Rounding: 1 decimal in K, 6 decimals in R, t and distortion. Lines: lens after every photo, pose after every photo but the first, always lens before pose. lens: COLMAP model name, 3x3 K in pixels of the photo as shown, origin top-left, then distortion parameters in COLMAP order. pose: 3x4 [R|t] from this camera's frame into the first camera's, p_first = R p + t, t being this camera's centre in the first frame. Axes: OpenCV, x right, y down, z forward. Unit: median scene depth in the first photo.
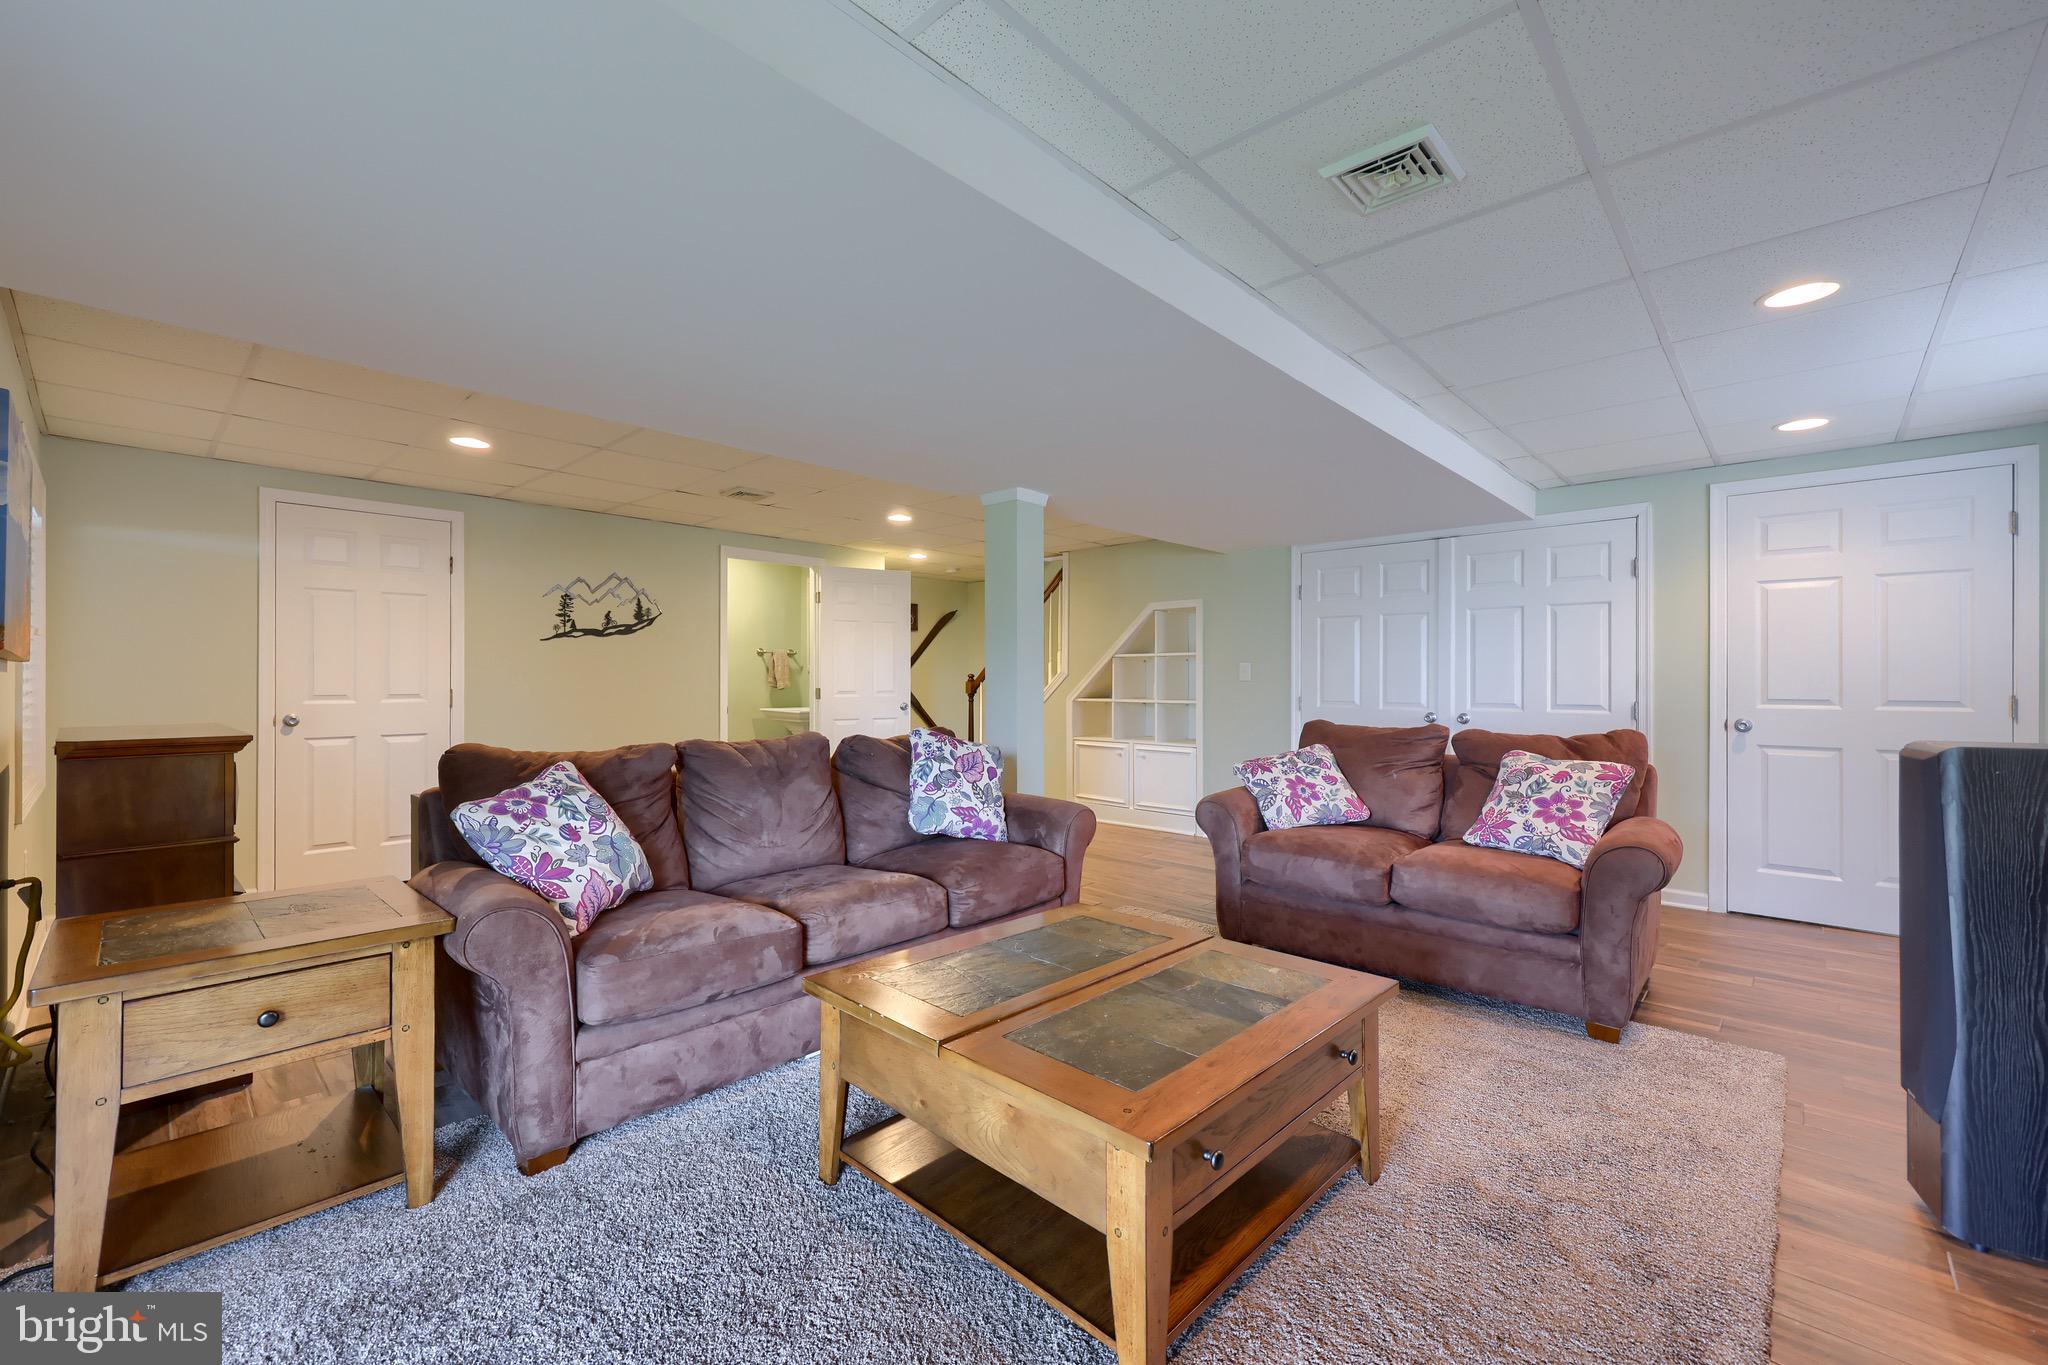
lens RADIAL K [[858.3, 0, 1023.9], [0, 858.3, 676.2], [0, 0, 1]] dist [-0.001342, -0.000053]
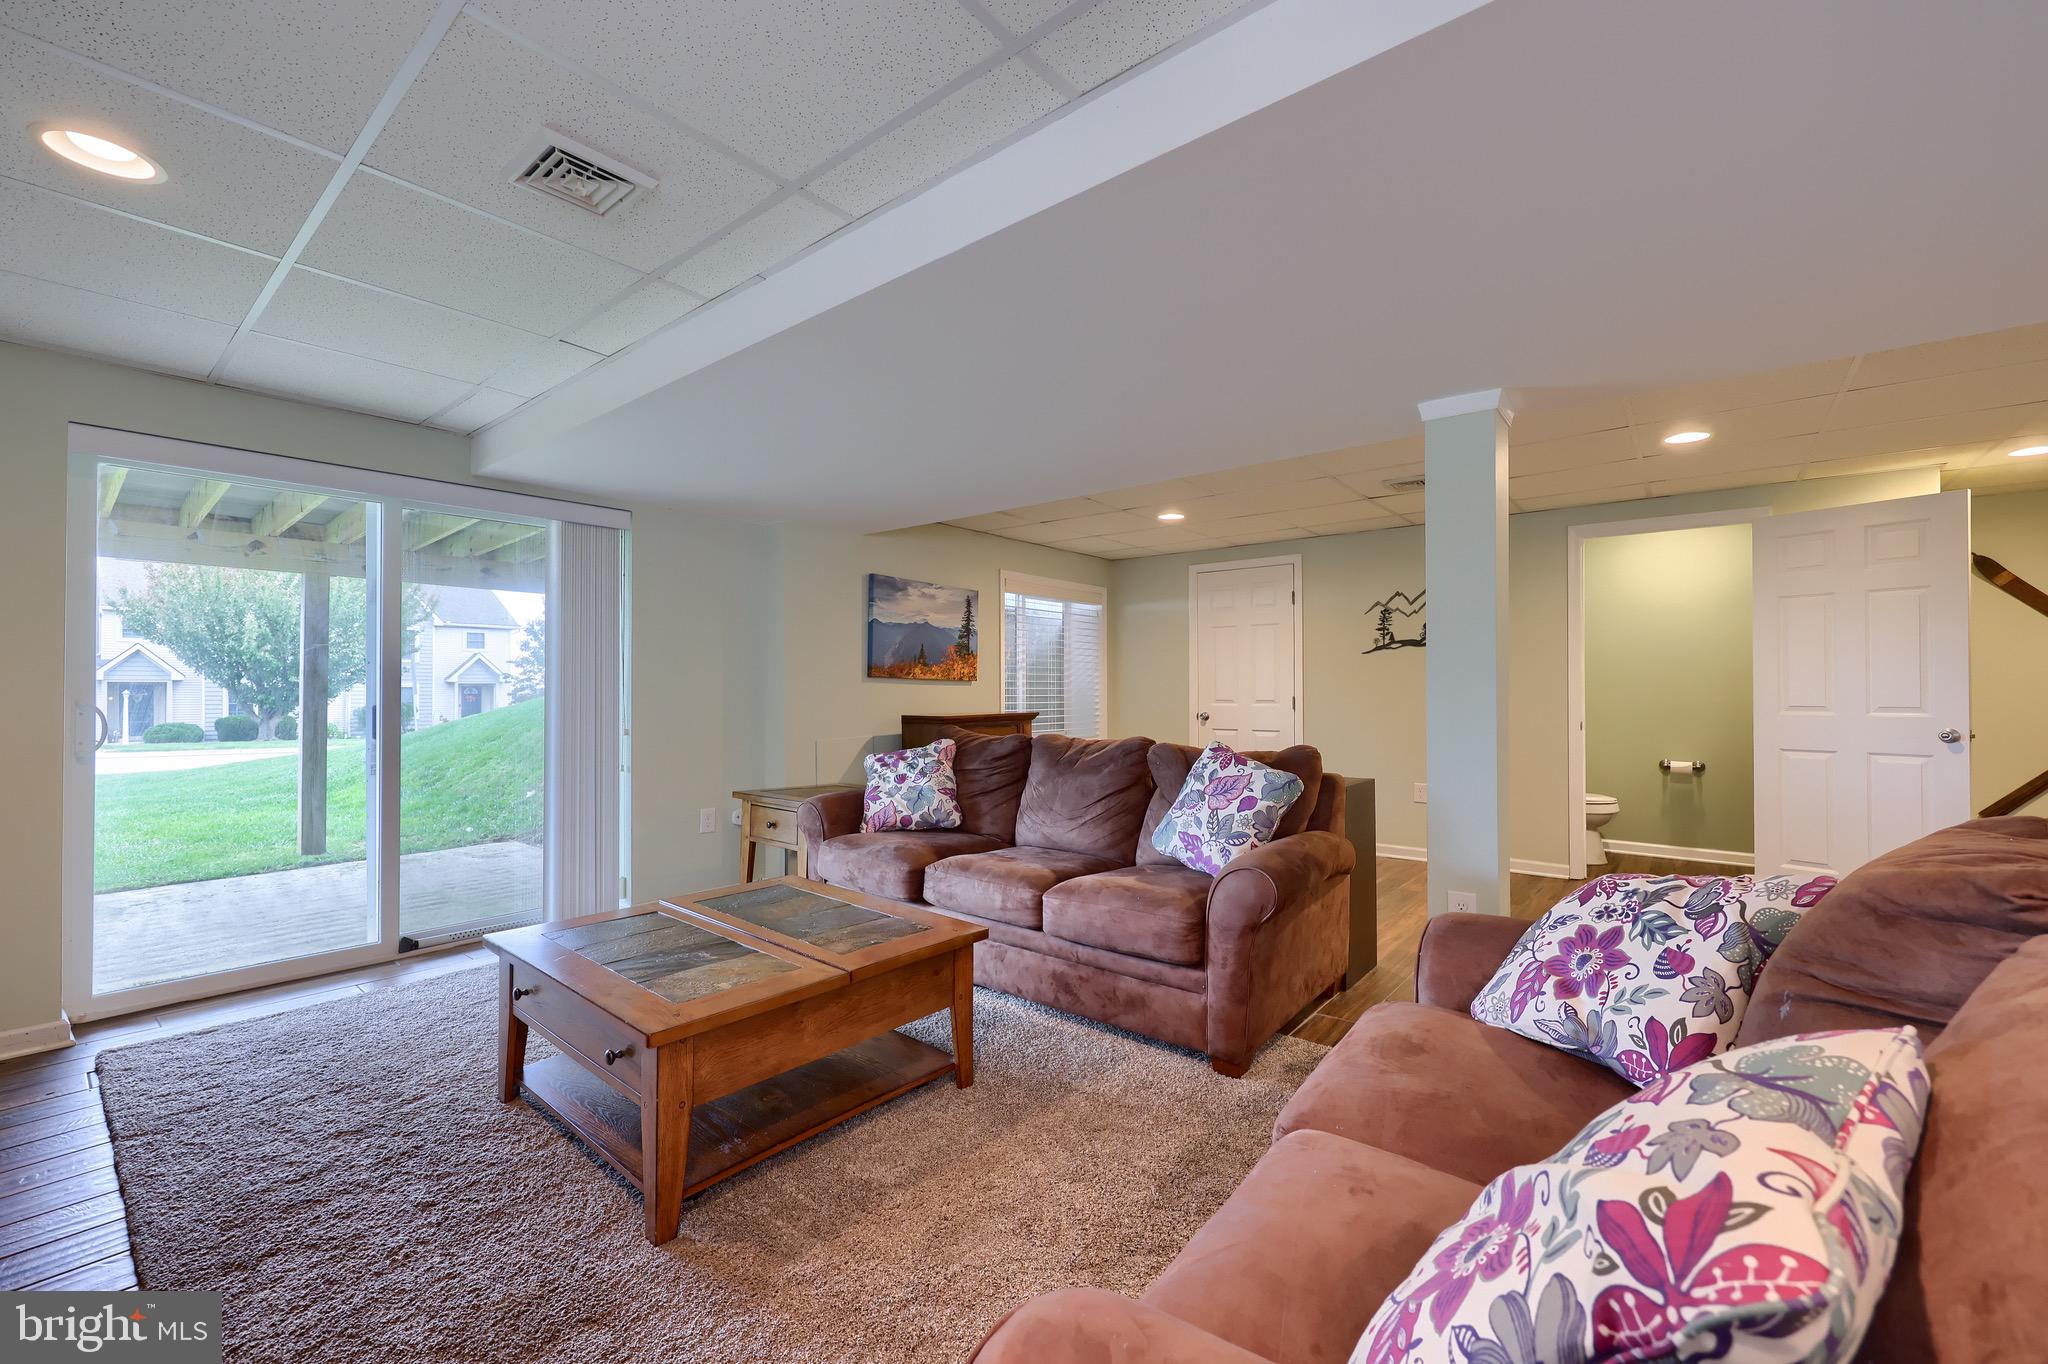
lens RADIAL K [[832.1, 0, 1025.0], [0, 832.1, 684.7], [0, 0, 1]] dist [-0.002862, -0.000003]
pose [[0.058064, -0.006063, -0.998294, 0.743858], [0.003078, 0.999978, -0.005895, 0.005313], [0.998308, -0.002730, 0.058081, 0.763431]]
